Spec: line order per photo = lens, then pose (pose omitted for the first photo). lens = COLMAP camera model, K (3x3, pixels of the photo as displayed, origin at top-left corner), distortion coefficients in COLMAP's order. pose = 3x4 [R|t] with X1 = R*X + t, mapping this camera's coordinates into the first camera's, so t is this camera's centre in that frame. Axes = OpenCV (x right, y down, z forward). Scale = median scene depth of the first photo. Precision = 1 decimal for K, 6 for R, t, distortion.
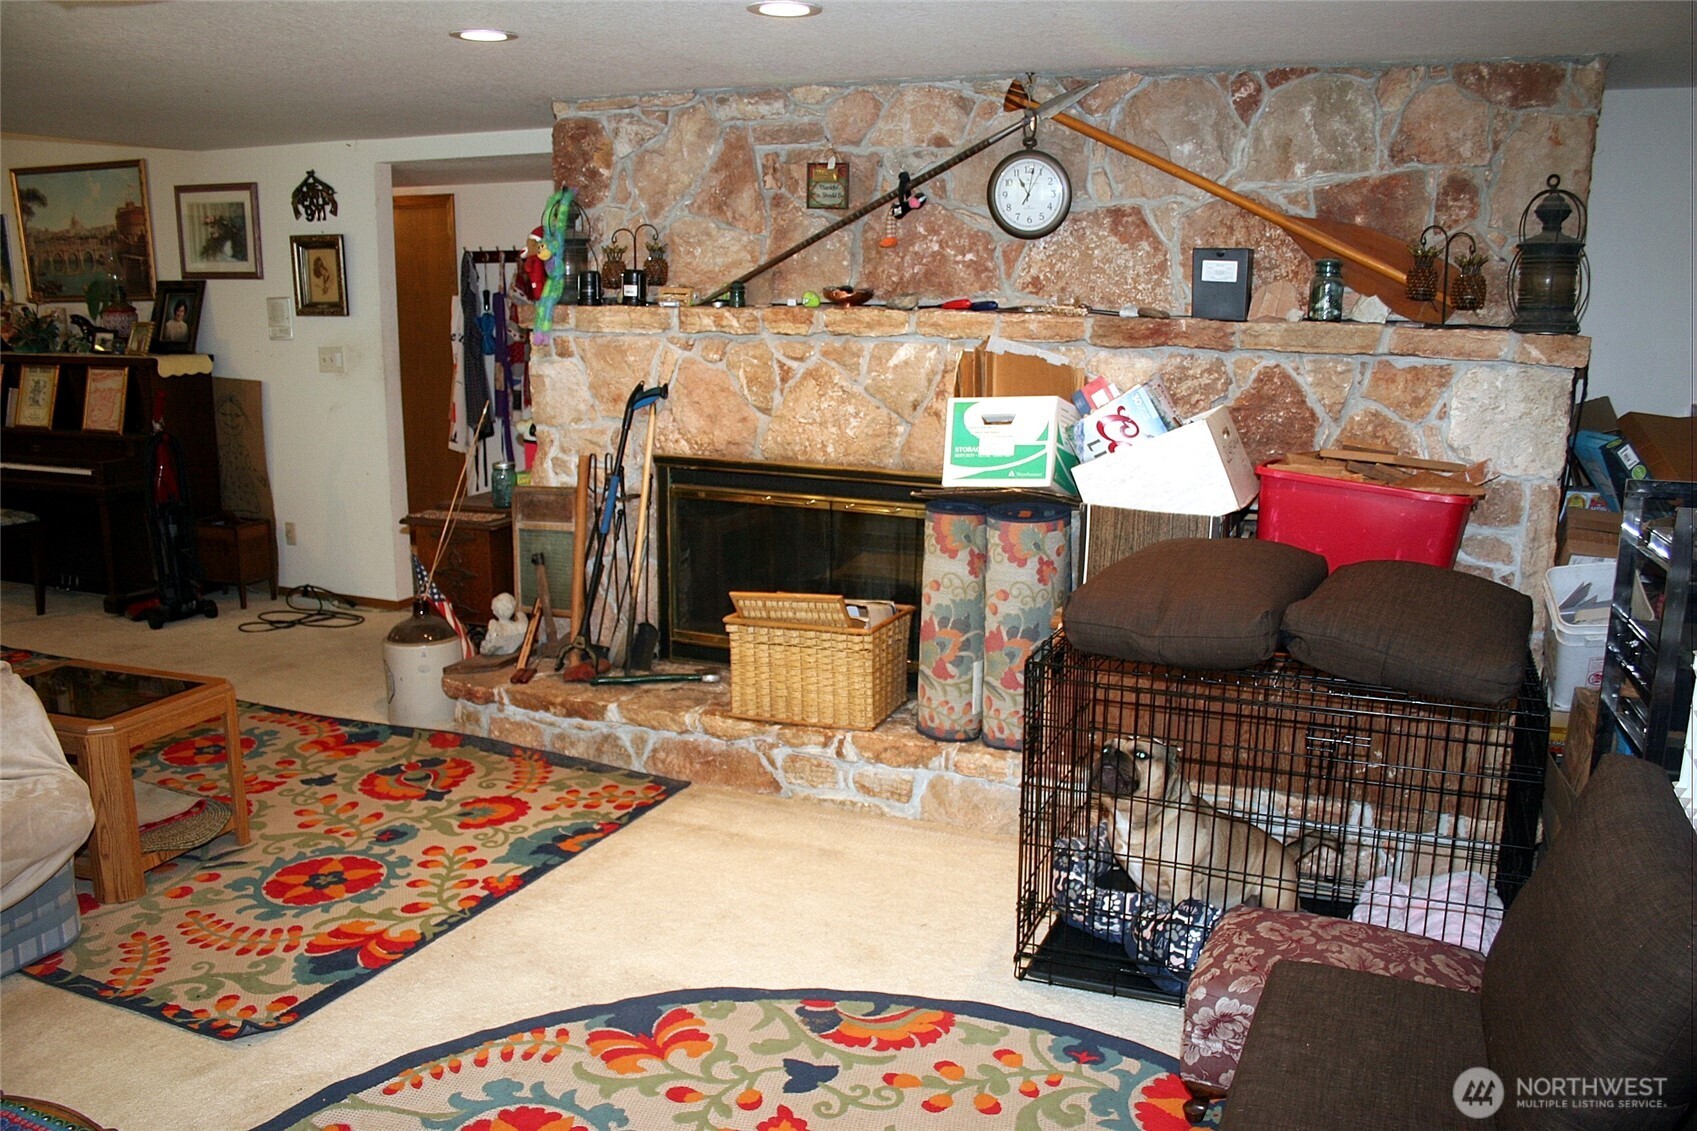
lens RADIAL K [[1369.6, 0, 848.4], [0, 1369.6, 608.4], [0, 0, 1]] dist [-0.103579, 0.000006]
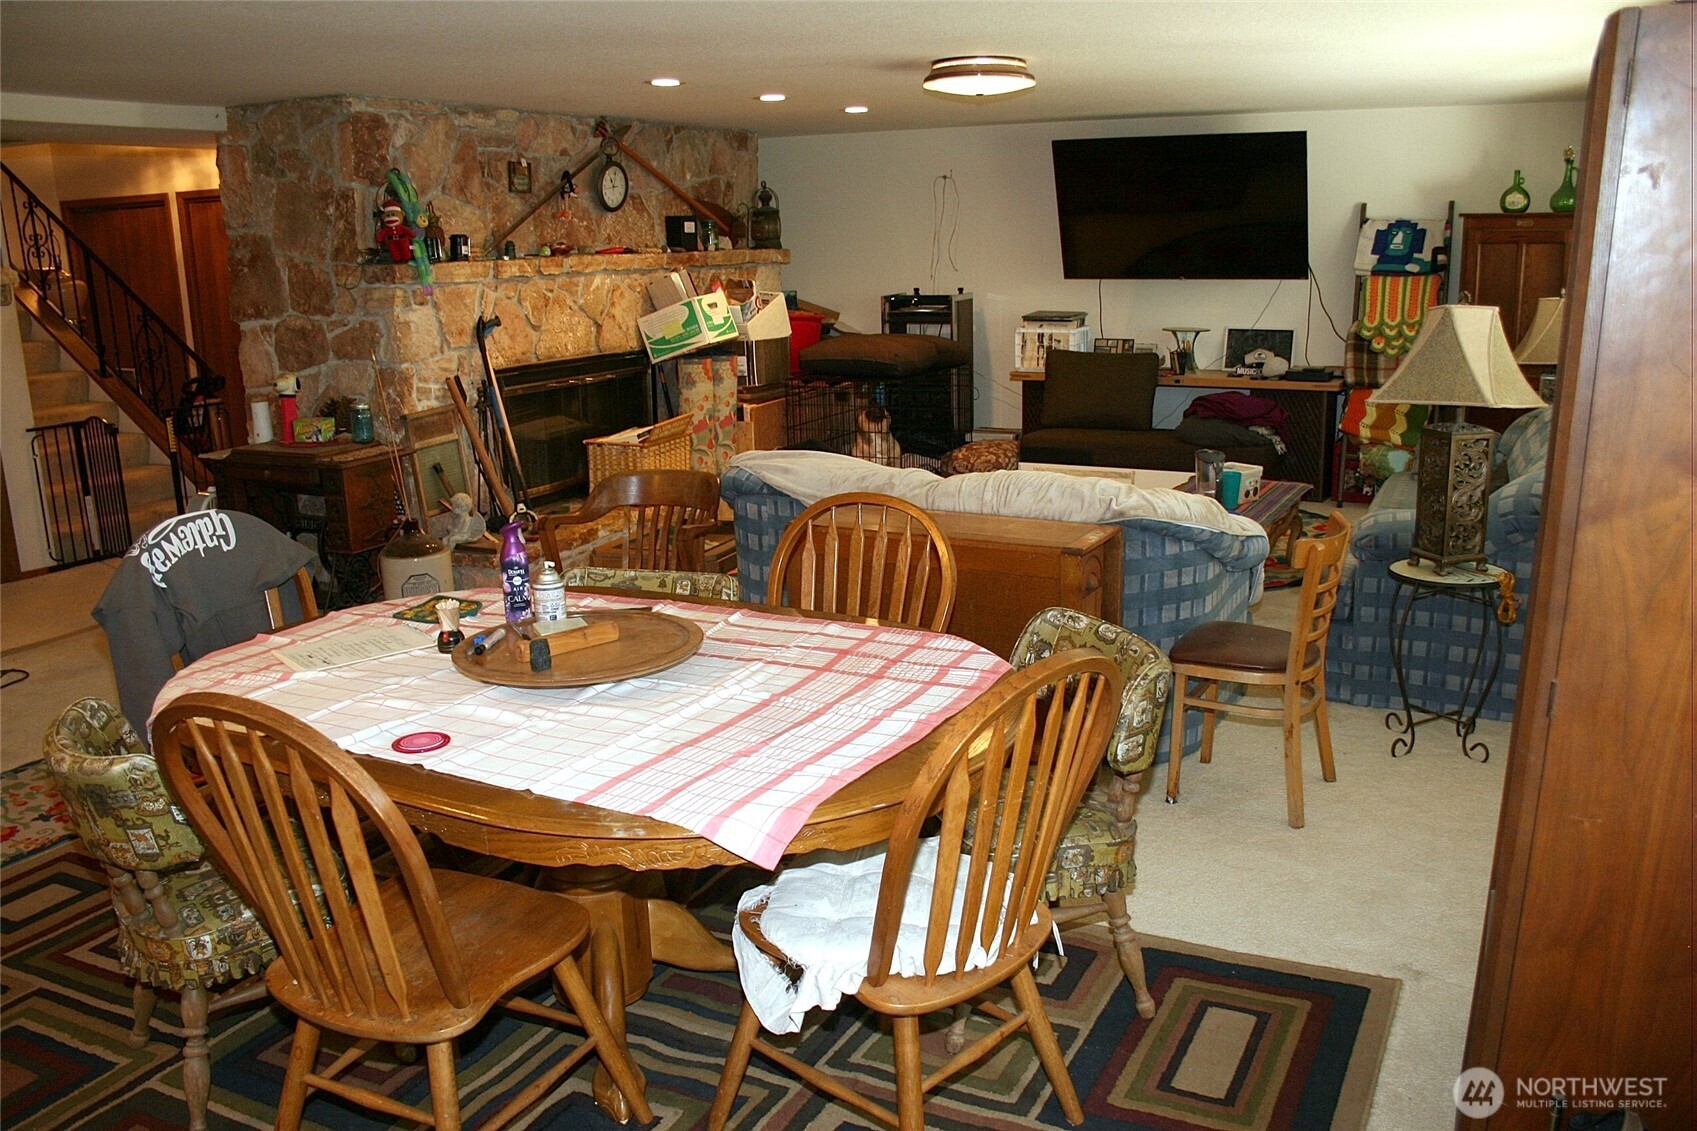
lens RADIAL K [[1382.1, 0, 848.5], [0, 1382.1, 565.5], [0, 0, 1]] dist [-0.041370, 0.002959]
pose [[0.075116, -0.247681, 0.965925, -1.578487], [0.253959, 0.941473, 0.221661, -0.149525], [-0.964294, 0.228656, 0.133620, 0.536484]]
